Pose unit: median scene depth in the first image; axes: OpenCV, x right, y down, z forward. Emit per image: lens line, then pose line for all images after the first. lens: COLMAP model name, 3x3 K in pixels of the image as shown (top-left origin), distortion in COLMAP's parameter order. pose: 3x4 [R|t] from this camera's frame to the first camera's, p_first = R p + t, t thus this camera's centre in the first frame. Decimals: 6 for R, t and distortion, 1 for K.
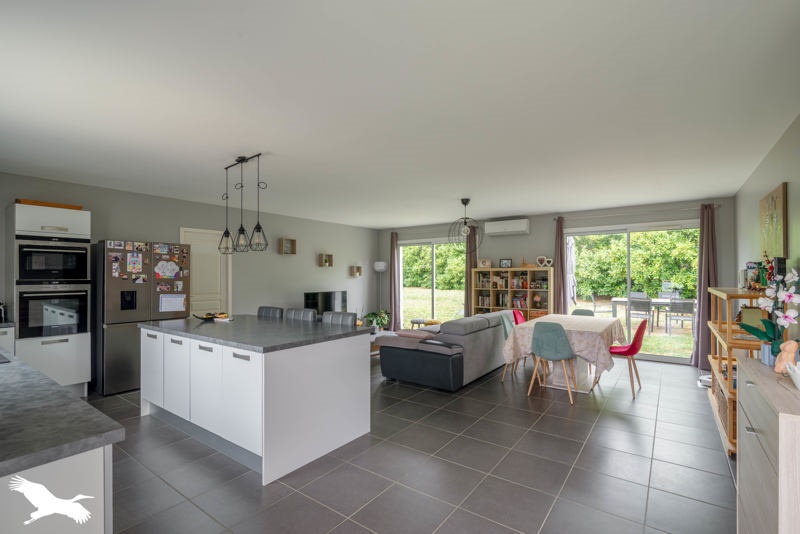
lens RADIAL K [[367.5, 0, 400.0], [0, 367.5, 267.0], [0, 0, 1]] dist [0.000341, 0.000026]
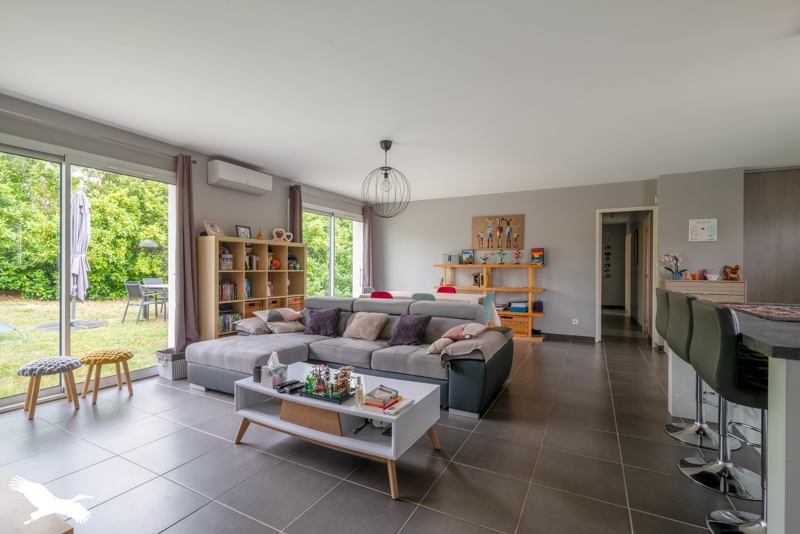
lens RADIAL K [[367.5, 0, 400.0], [0, 367.5, 267.0], [0, 0, 1]] dist [0.000341, 0.000026]
pose [[-0.152224, 0.005802, 0.988329, -0.438520], [-0.028819, 0.999532, -0.010306, 0.054796], [-0.987926, -0.030052, -0.151985, 0.870231]]
